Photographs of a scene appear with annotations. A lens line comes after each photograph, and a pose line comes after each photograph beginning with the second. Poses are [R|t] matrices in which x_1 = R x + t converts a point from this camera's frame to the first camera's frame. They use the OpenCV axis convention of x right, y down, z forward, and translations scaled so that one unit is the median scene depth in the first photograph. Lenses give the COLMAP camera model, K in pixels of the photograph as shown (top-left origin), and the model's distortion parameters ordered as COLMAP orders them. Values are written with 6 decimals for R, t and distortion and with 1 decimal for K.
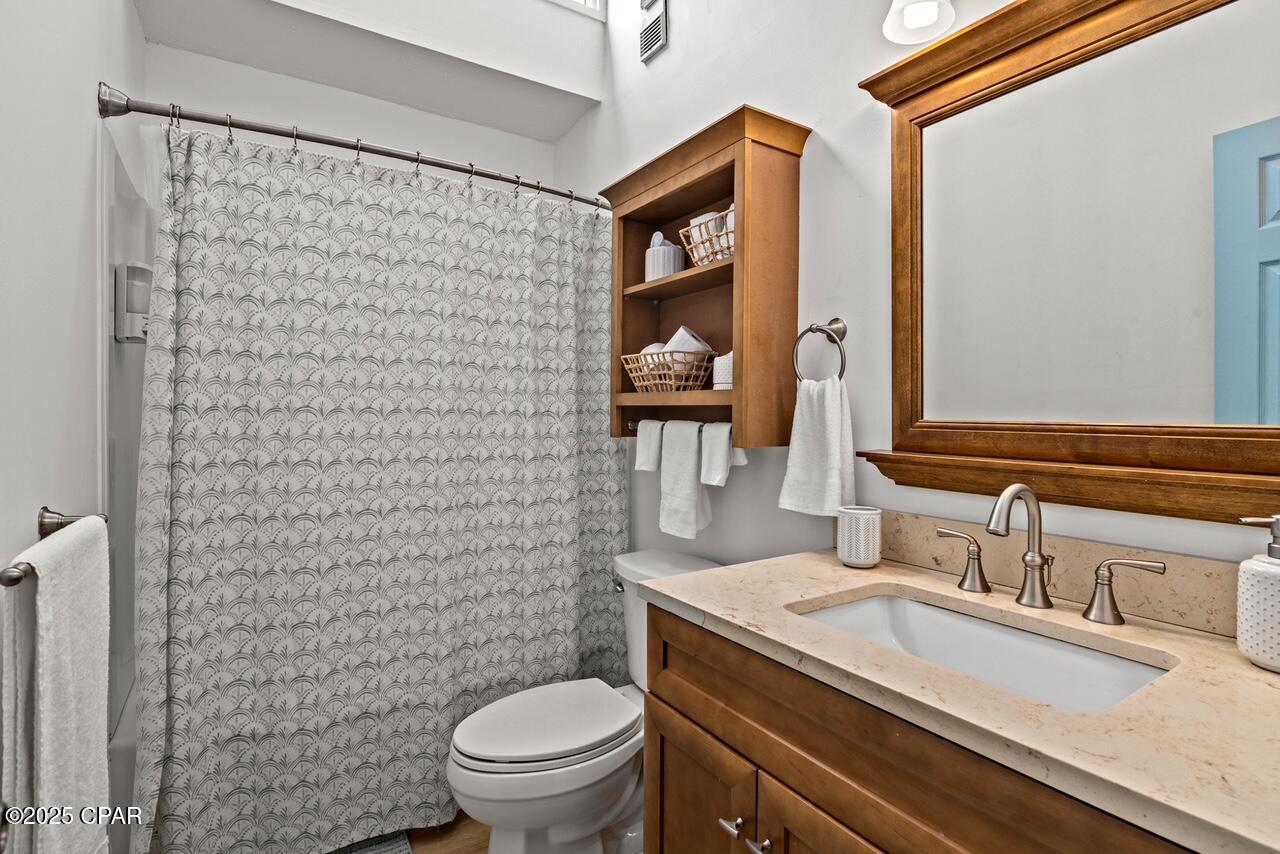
lens RADIAL K [[632.2, 0, 640.6], [0, 632.2, 418.6], [0, 0, 1]] dist [-0.000738, -0.000040]
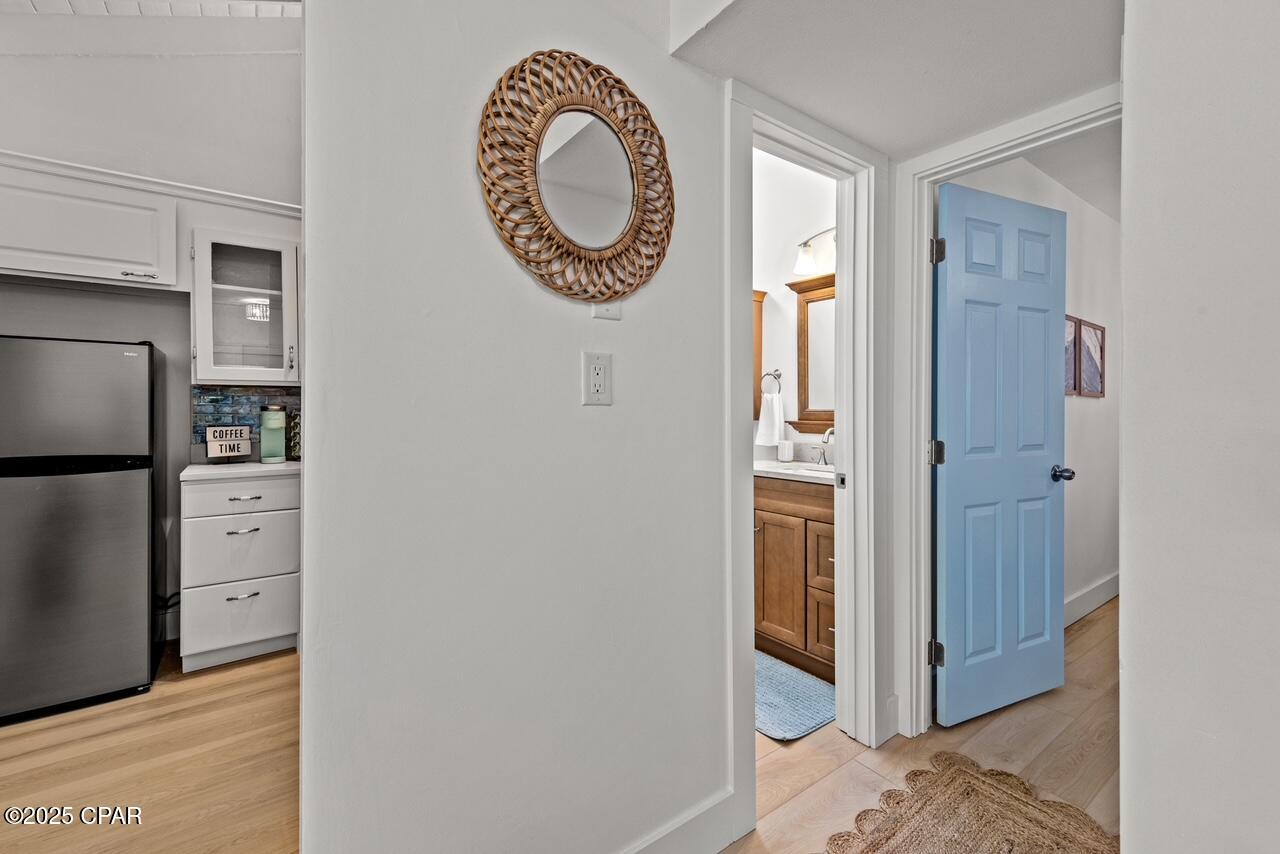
lens RADIAL K [[531.7, 0, 640.5], [0, 531.7, 419.6], [0, 0, 1]] dist [0.002661, 0.000730]
pose [[0.998769, -0.007997, 0.048964, -0.387156], [0.007594, 0.999936, 0.008403, 0.022038], [-0.049028, -0.008021, 0.998765, -1.244707]]
